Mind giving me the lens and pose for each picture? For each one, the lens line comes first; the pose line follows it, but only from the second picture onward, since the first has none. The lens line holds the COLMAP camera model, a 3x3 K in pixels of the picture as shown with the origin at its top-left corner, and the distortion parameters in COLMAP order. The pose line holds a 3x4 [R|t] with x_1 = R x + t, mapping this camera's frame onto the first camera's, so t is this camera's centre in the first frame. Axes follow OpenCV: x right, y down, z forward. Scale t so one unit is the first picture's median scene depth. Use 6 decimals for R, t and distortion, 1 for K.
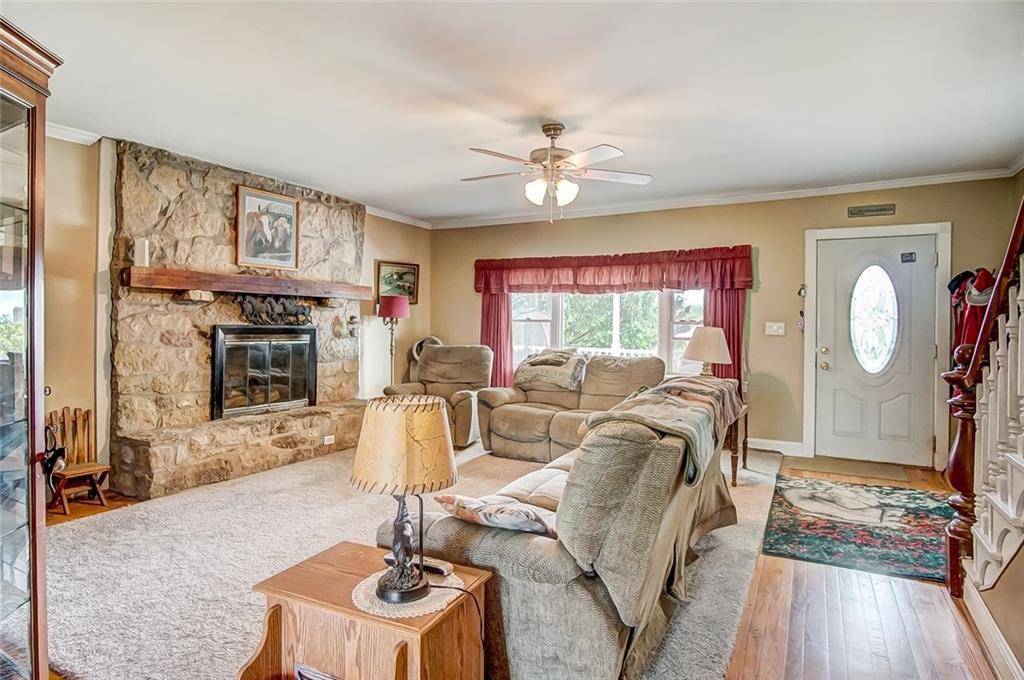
lens RADIAL K [[558.8, 0, 514.8], [0, 558.8, 330.1], [0, 0, 1]] dist [-0.028414, 0.004362]
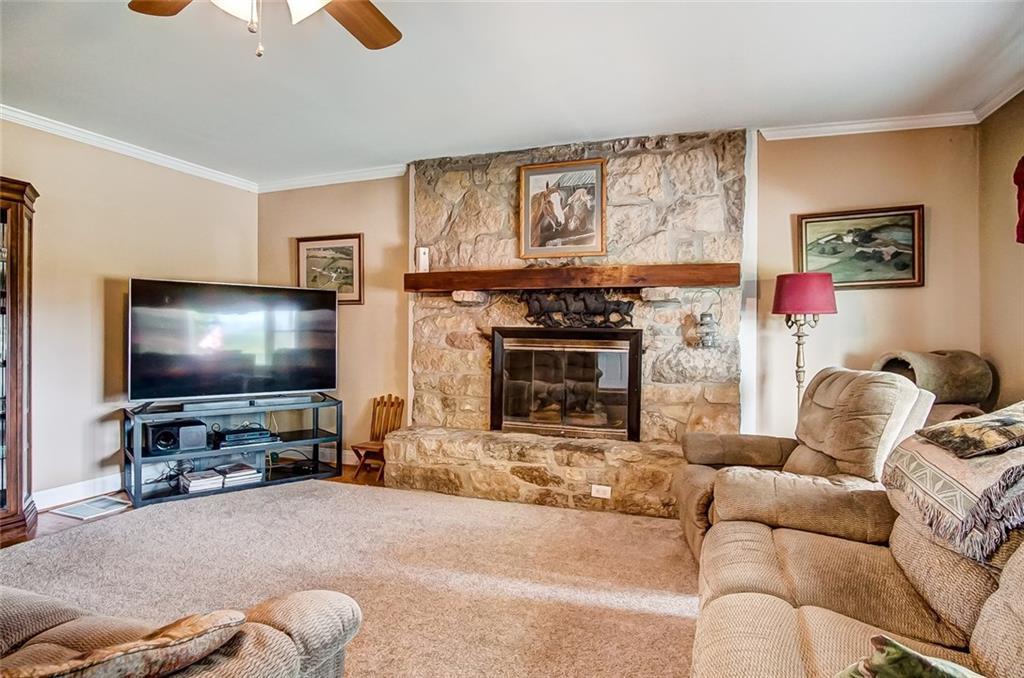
lens RADIAL K [[574.5, 0, 511.9], [0, 574.5, 337.5], [0, 0, 1]] dist [-0.030283, 0.007165]
pose [[0.158939, 0.000581, -0.987288, 0.385261], [-0.017741, 0.999840, -0.002267, 0.009080], [0.987129, 0.017876, 0.158923, 0.835810]]
